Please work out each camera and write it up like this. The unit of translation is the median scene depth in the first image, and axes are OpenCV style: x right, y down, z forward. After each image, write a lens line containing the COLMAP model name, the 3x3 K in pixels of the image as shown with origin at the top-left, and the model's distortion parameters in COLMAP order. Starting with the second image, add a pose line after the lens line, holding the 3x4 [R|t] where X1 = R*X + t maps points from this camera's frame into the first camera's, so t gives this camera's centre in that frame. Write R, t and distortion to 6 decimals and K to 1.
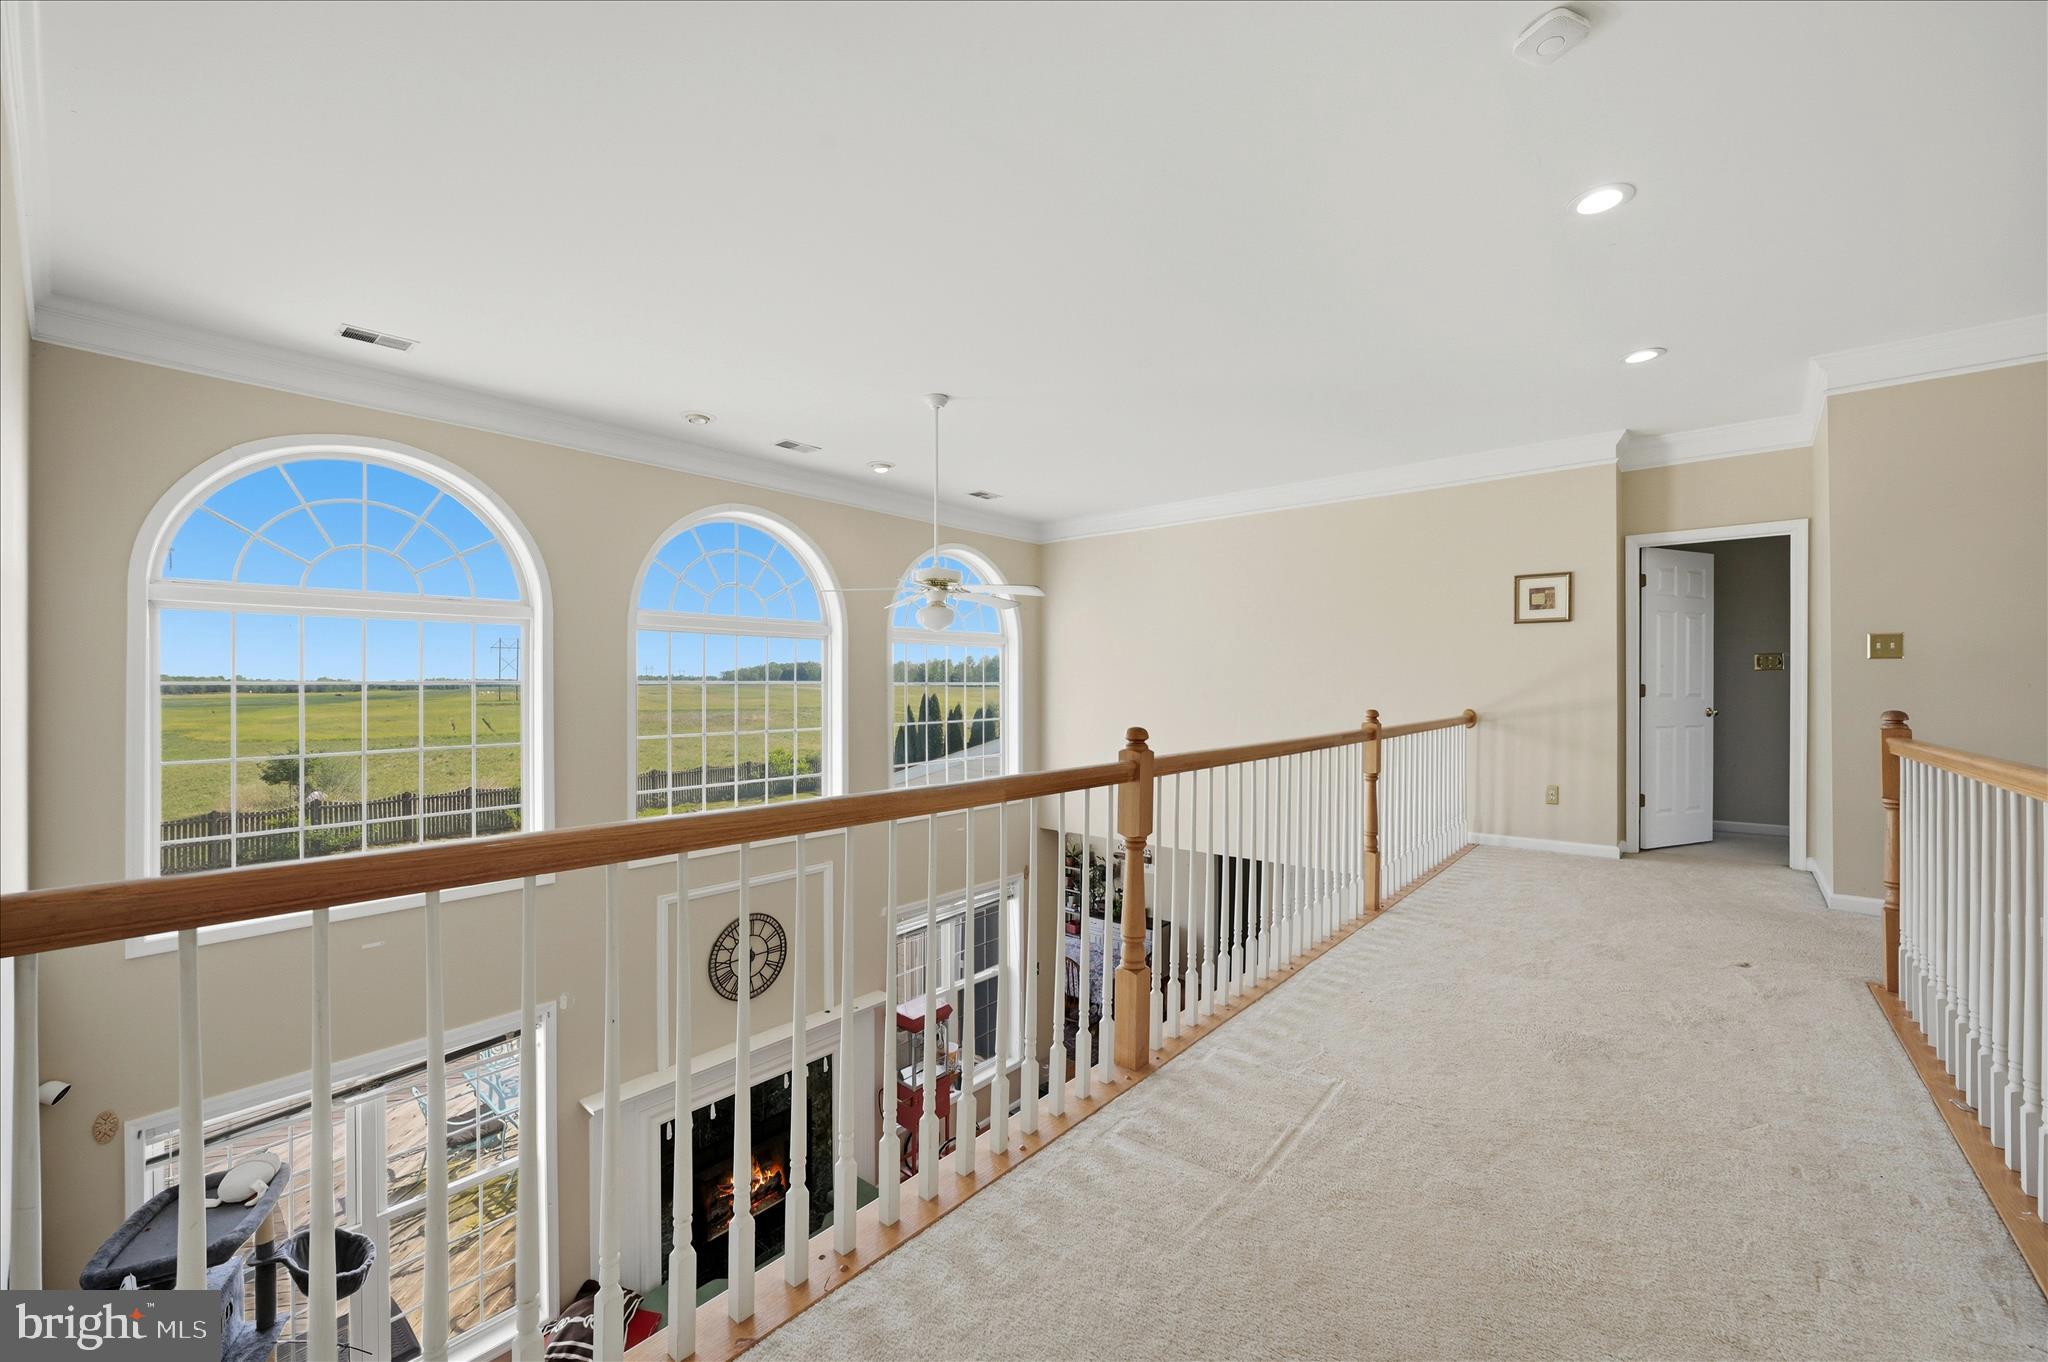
lens RADIAL K [[794.4, 0, 1024.0], [0, 794.4, 681.0], [0, 0, 1]] dist [-0.000010, 0.000241]
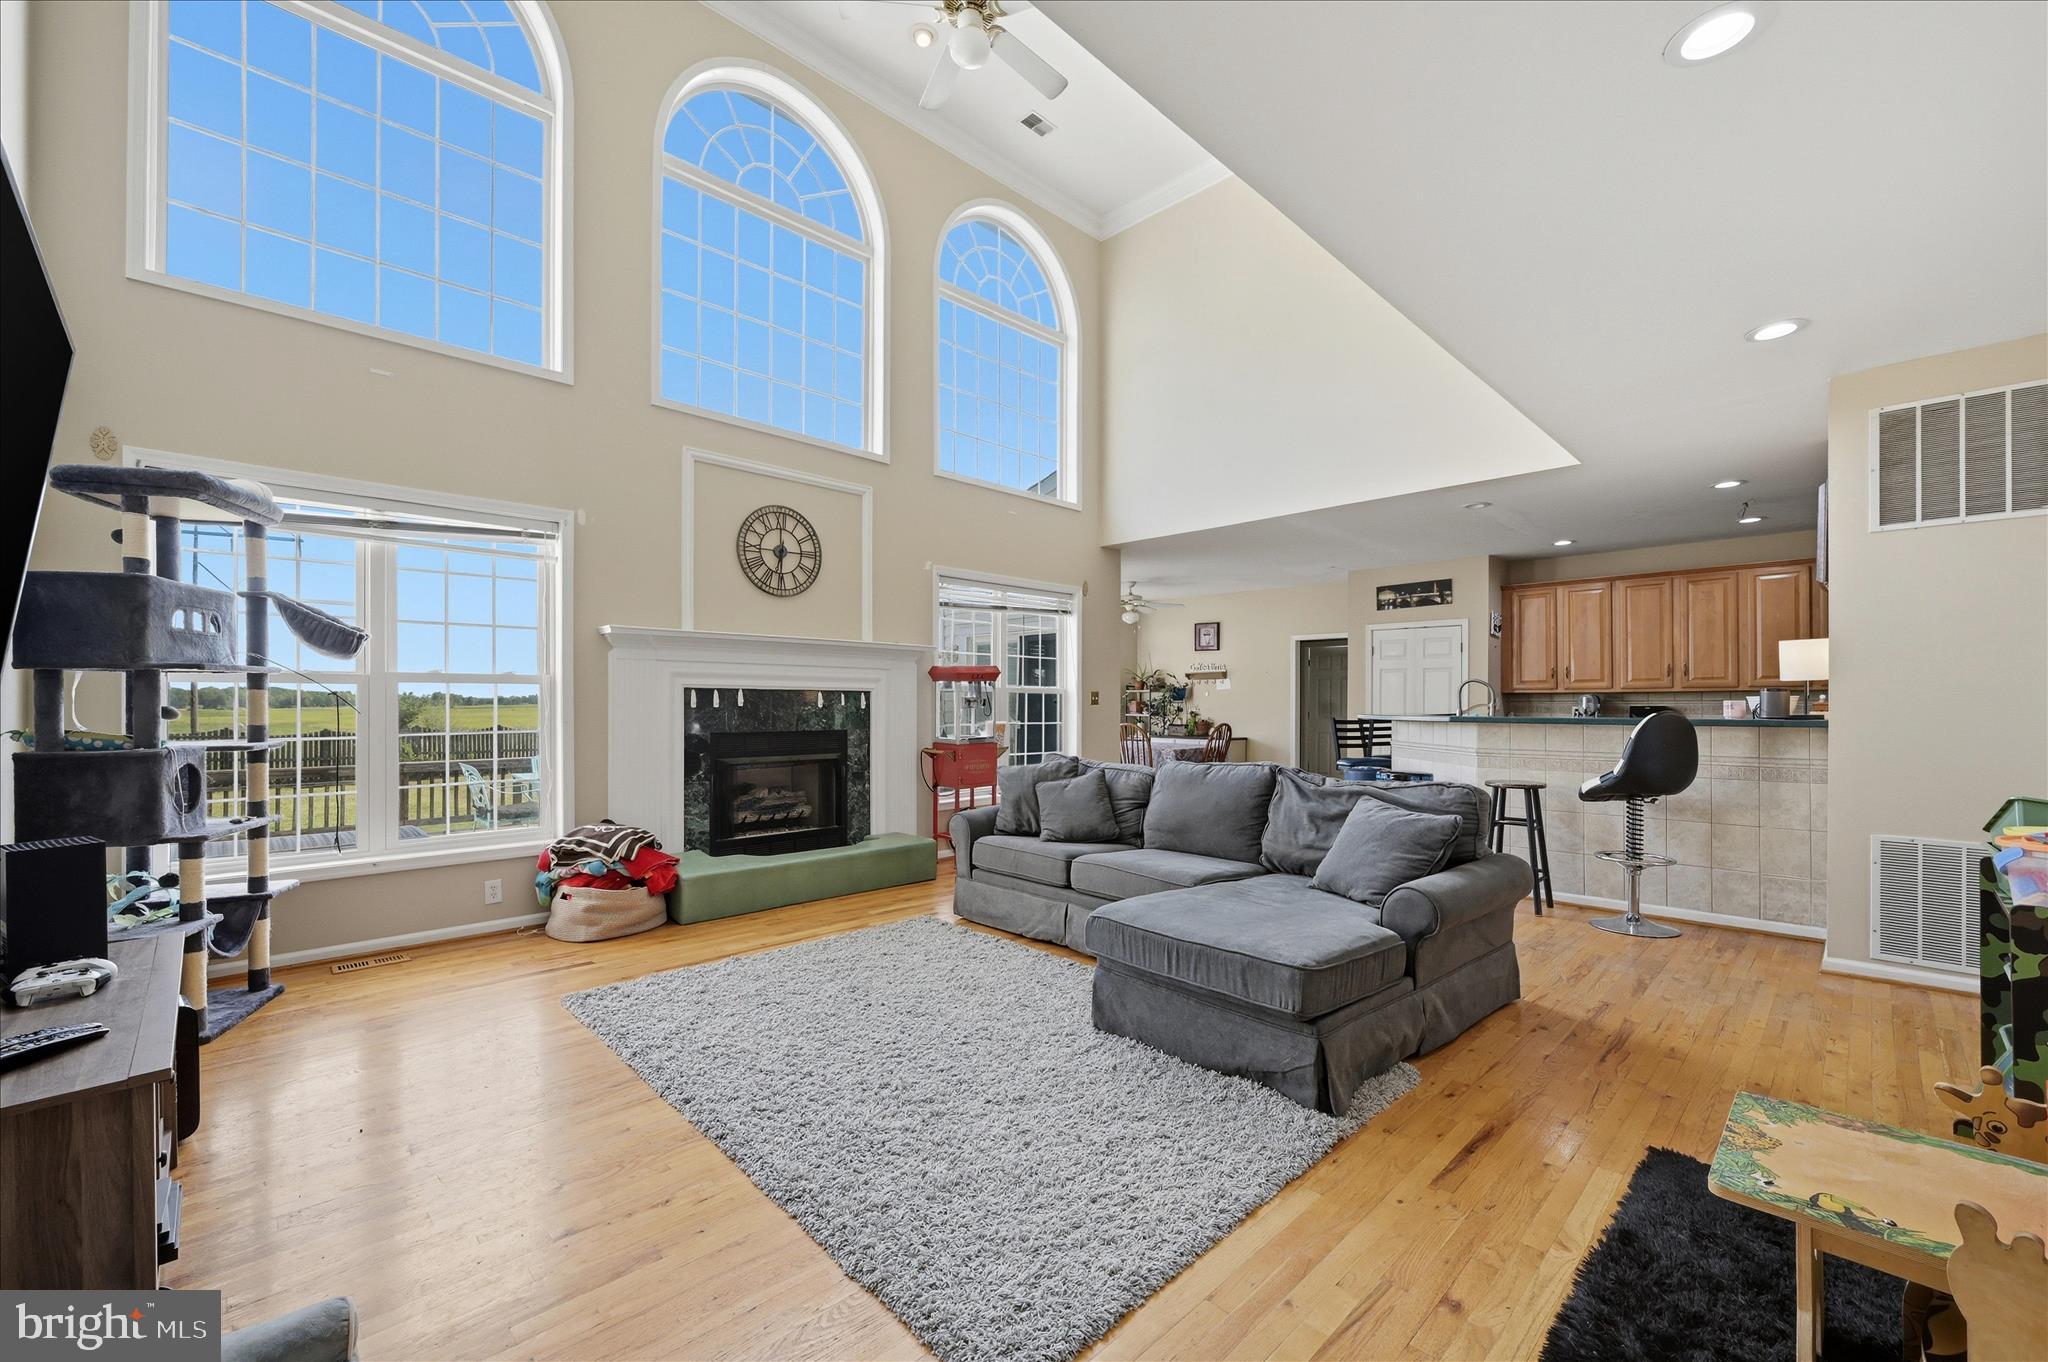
lens RADIAL K [[835.8, 0, 1023.8], [0, 835.8, 694.7], [0, 0, 1]] dist [0.000927, -0.000044]
pose [[0.997469, -0.000832, -0.071092, 0.004830], [0.000384, 0.999980, -0.006312, 0.506653], [0.071095, 0.006269, 0.997450, 0.050205]]
